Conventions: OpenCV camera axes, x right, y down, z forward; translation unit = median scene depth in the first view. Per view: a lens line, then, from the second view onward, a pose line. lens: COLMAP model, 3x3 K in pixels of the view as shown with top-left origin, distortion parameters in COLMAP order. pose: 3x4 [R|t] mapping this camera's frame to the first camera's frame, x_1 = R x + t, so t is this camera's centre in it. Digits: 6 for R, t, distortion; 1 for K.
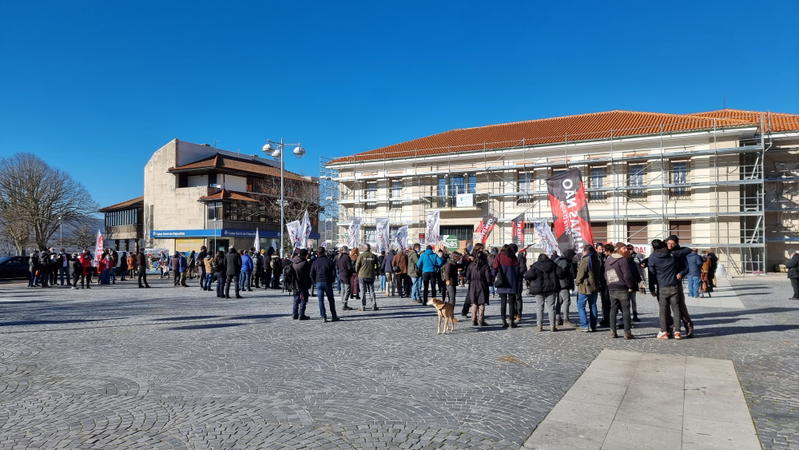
lens RADIAL K [[540.5, 0, 380.3], [0, 540.5, 231.3], [0, 0, 1]] dist [0.111021, -0.086700]
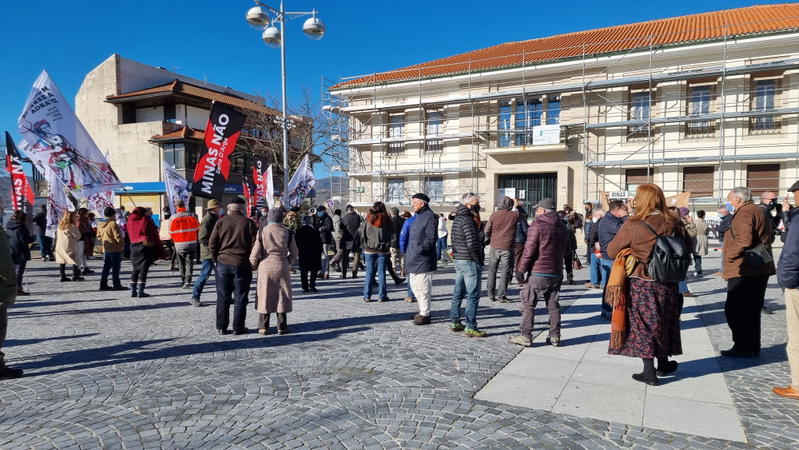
lens RADIAL K [[540.5, 0, 380.3], [0, 540.5, 231.3], [0, 0, 1]] dist [0.111021, -0.086700]
pose [[0.999136, -0.012271, 0.039711, -0.069804], [0.008901, 0.996430, 0.083950, 0.002771], [-0.040599, -0.083524, 0.995678, 0.290151]]
